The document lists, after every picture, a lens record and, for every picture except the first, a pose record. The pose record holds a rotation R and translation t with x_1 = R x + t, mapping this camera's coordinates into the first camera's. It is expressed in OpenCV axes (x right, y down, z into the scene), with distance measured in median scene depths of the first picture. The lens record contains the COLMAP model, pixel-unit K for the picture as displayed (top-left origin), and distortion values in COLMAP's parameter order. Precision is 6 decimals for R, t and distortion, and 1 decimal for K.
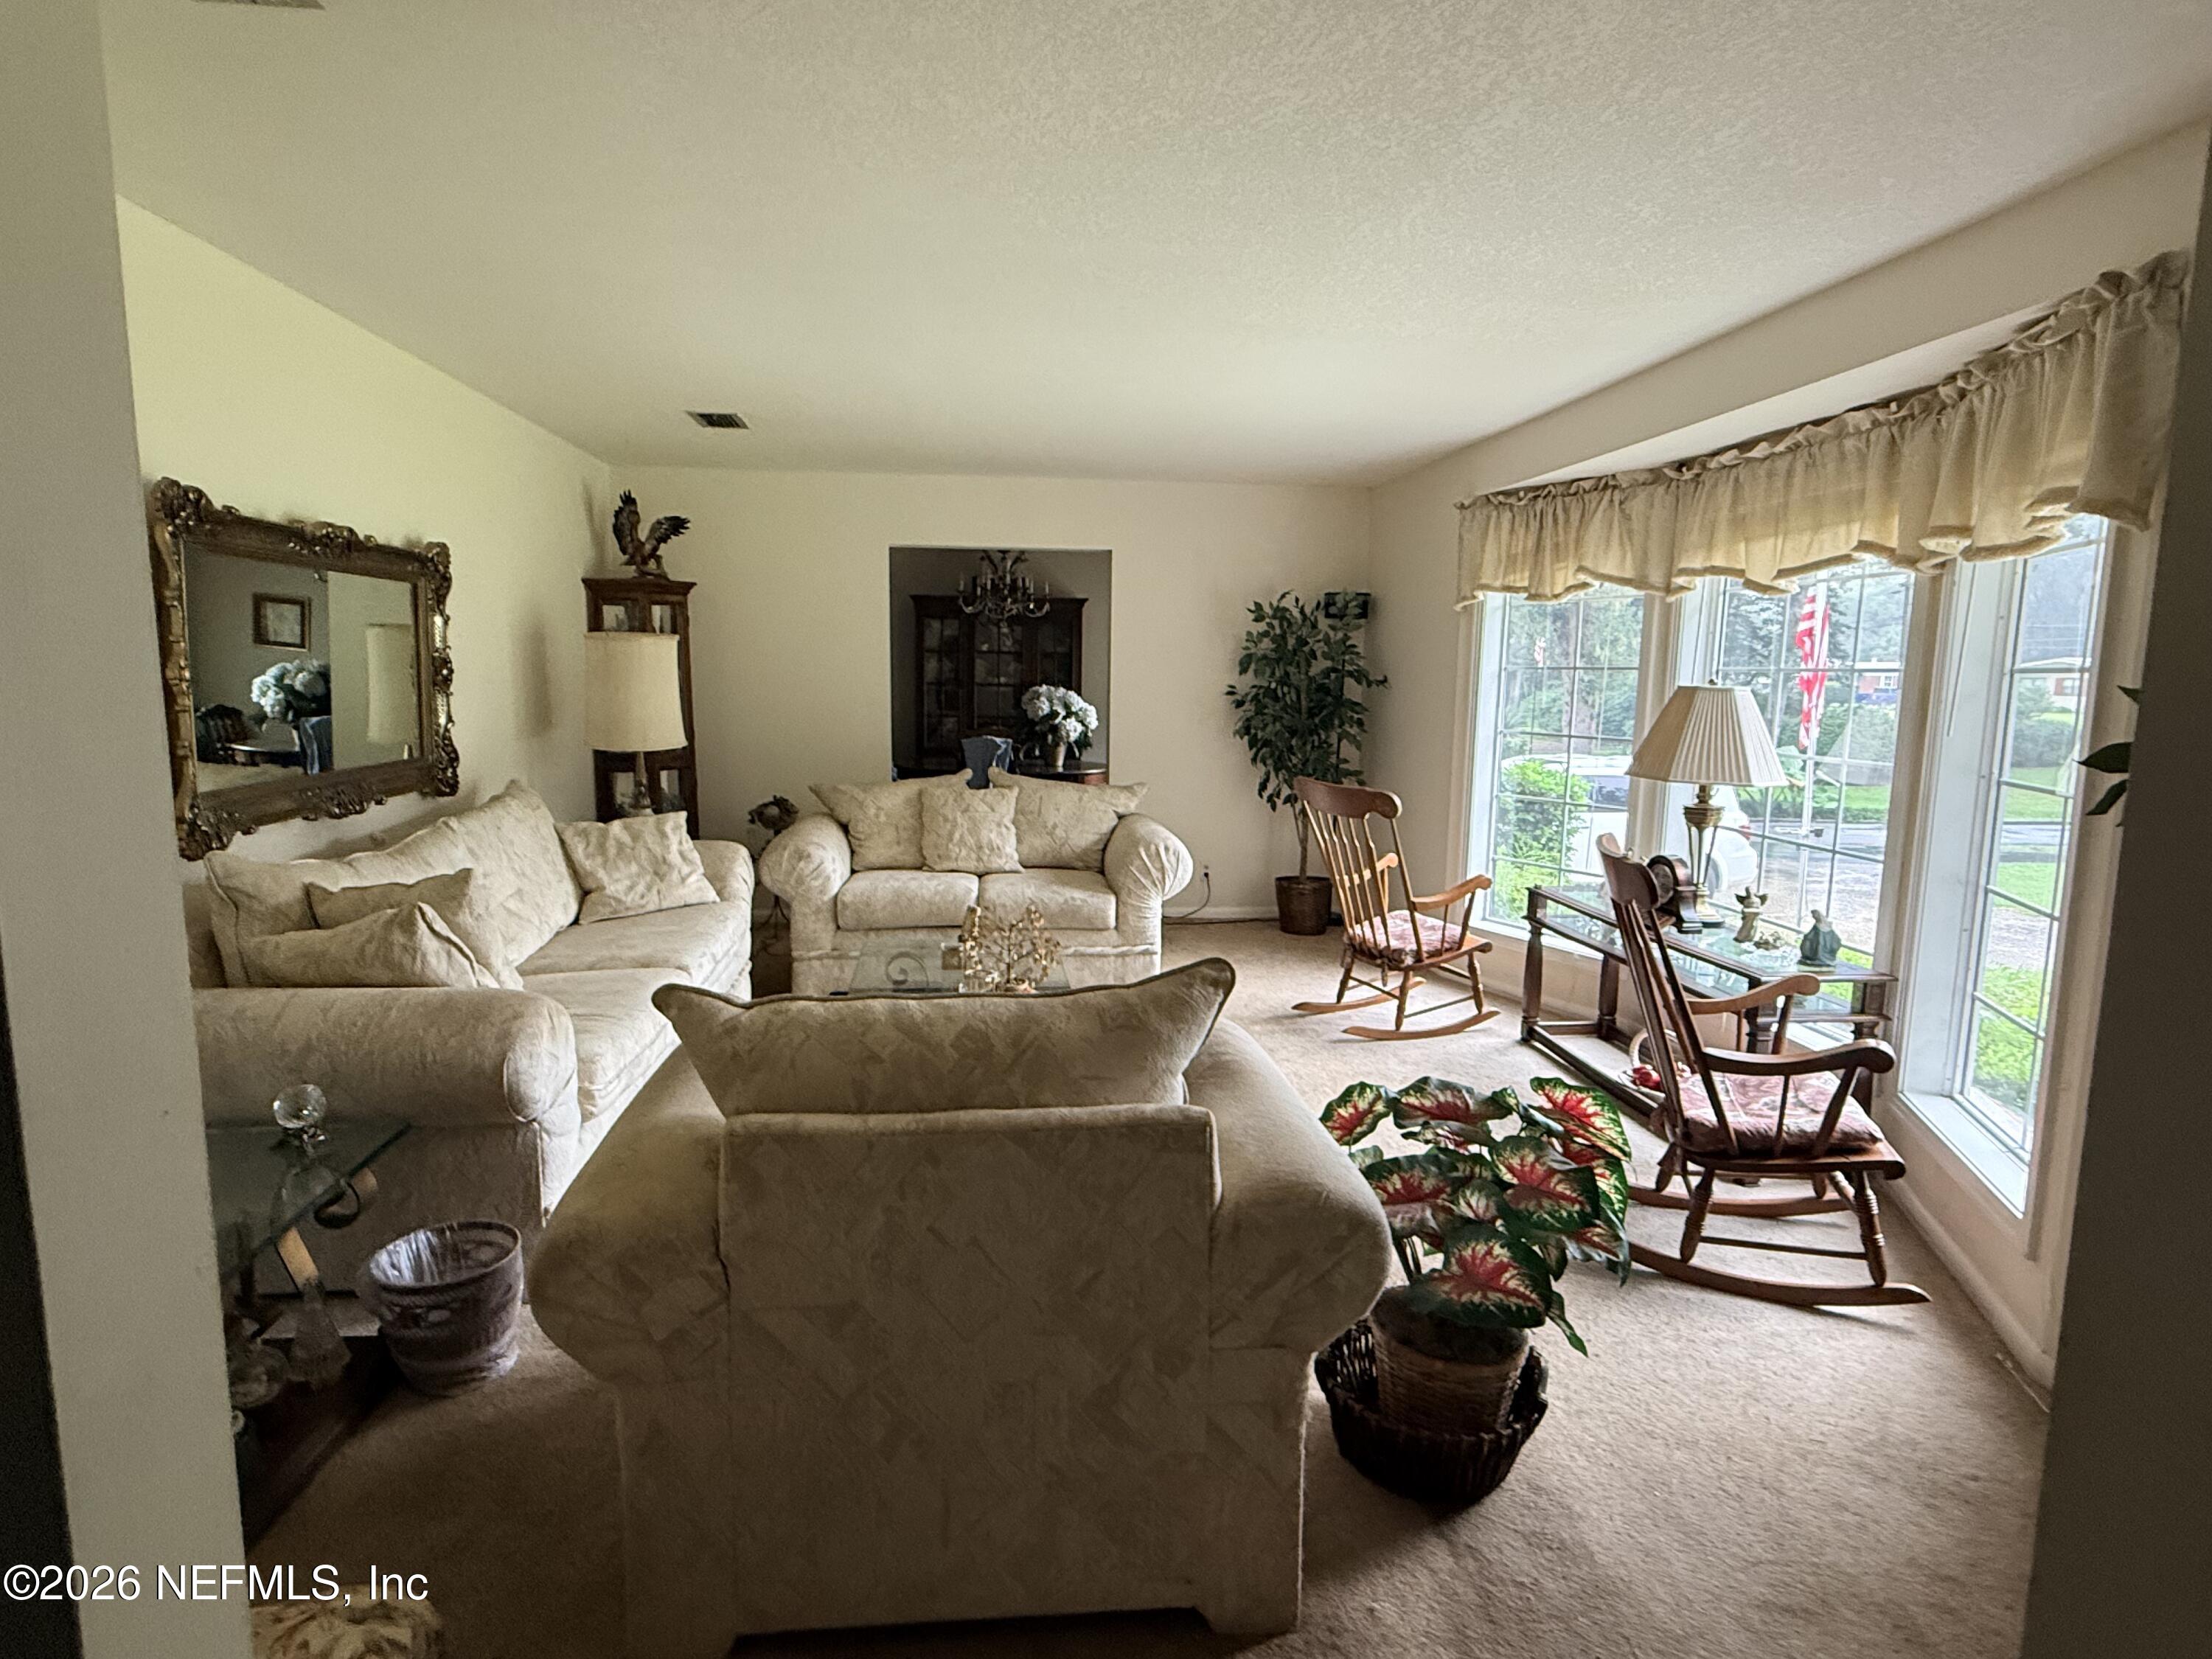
lens RADIAL K [[1181.8, 0, 1104.4], [0, 1181.8, 834.2], [0, 0, 1]] dist [0.005809, 0.001349]
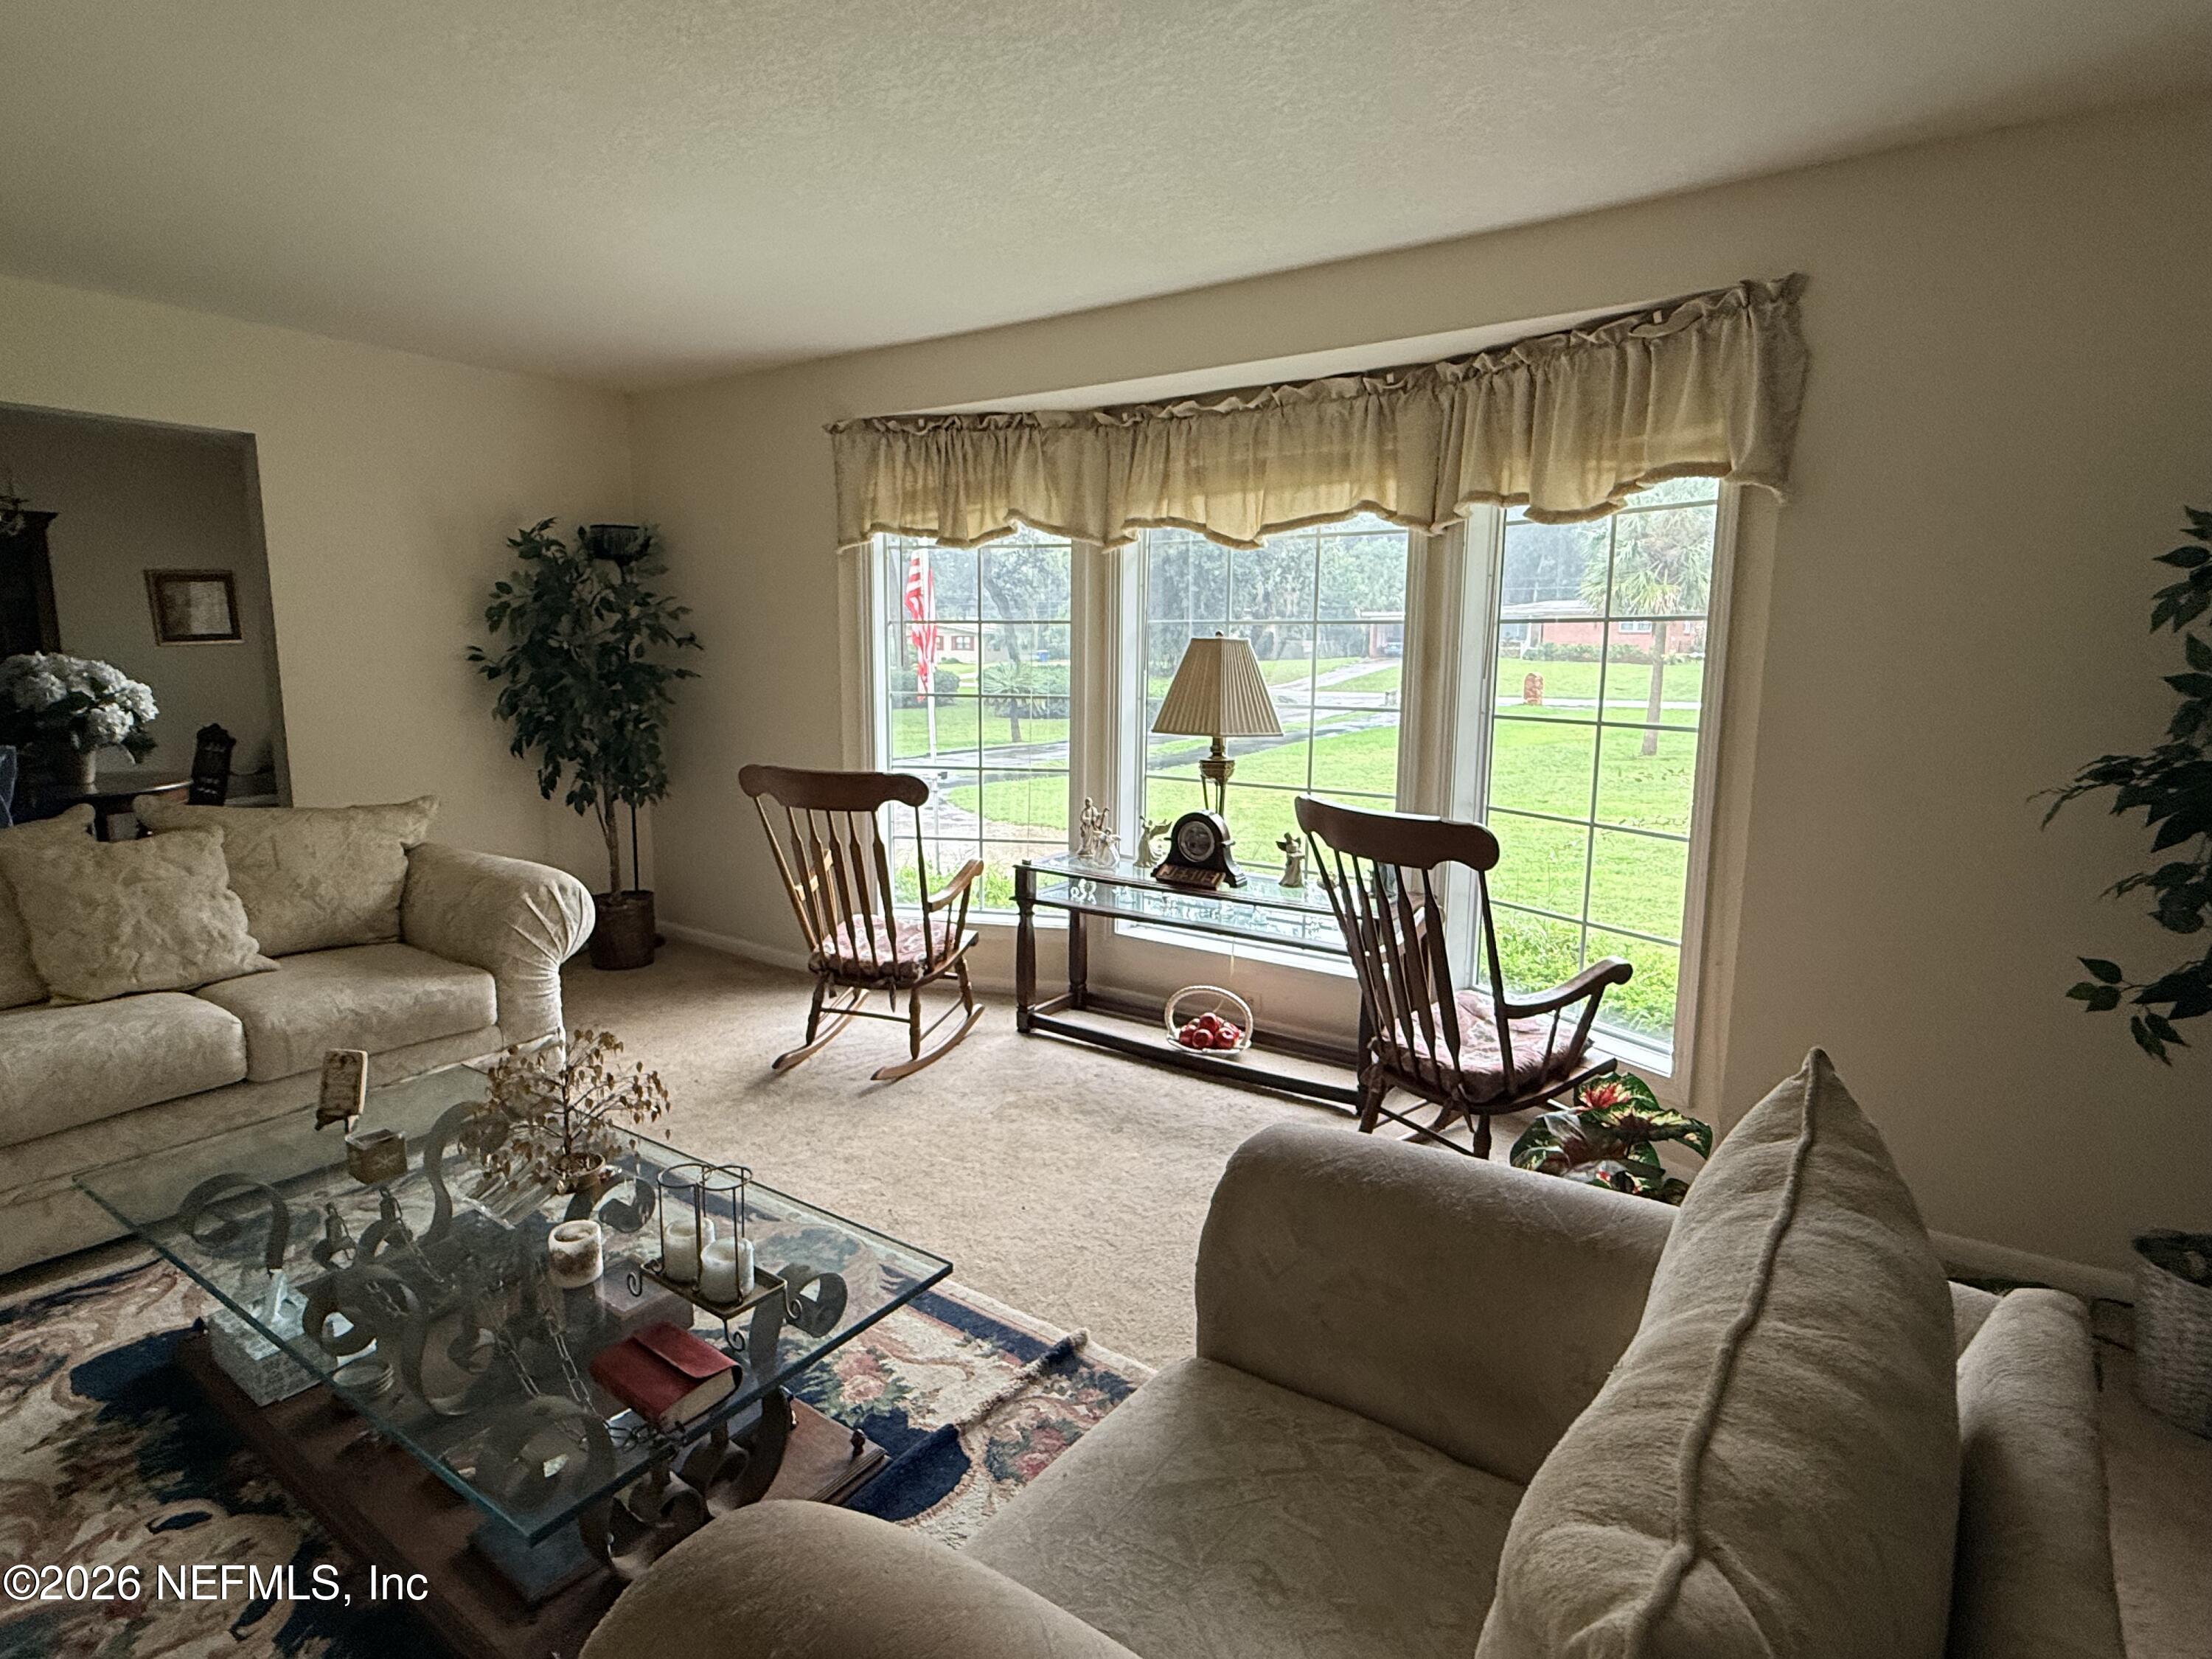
lens RADIAL K [[1181.8, 0, 1101.5], [0, 1181.8, 819.4], [0, 0, 1]] dist [0.005809, 0.001349]
pose [[0.666481, -0.121635, 0.735532, -0.246263], [0.106352, 0.992022, 0.067684, -0.042038], [-0.737897, 0.033115, 0.674100, 0.330753]]
